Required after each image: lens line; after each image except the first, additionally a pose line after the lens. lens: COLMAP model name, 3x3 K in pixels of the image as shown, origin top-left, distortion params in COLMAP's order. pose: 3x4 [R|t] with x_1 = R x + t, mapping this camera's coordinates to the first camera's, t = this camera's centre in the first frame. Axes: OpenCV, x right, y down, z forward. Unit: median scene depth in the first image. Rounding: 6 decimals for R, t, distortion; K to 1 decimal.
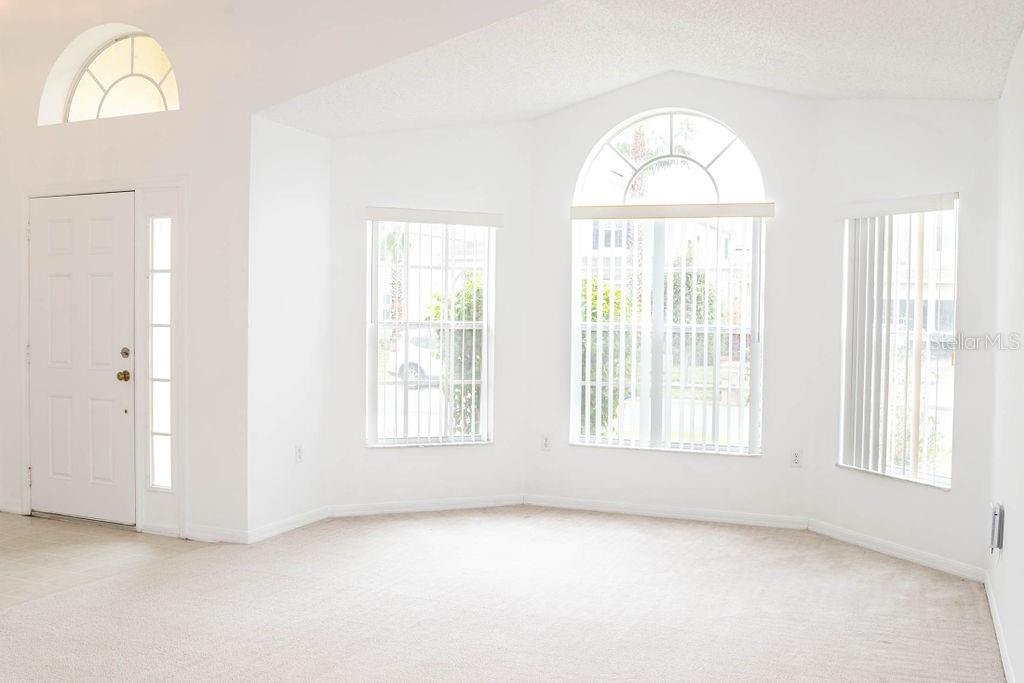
lens RADIAL K [[1024.2, 0, 512.0], [0, 1024.2, 341.5], [0, 0, 1]] dist [-0.122150, 0.037518]
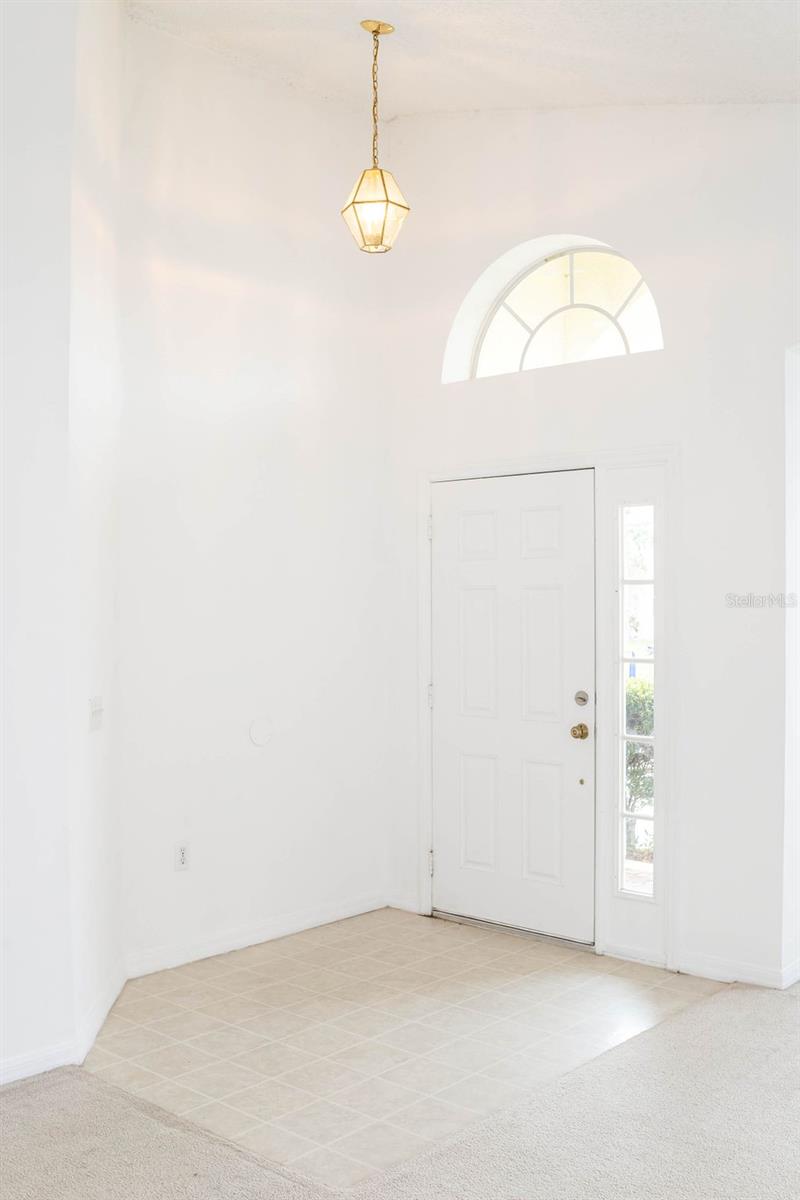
lens RADIAL K [[1200.2, 0, 400.0], [0, 1200.2, 600.0], [0, 0, 1]] dist [-0.122150, 0.037518]
pose [[0.946039, -0.012759, -0.323801, -0.233152], [0.002771, 0.999507, -0.031288, -0.031706], [0.324041, 0.028703, 0.945608, 0.167971]]
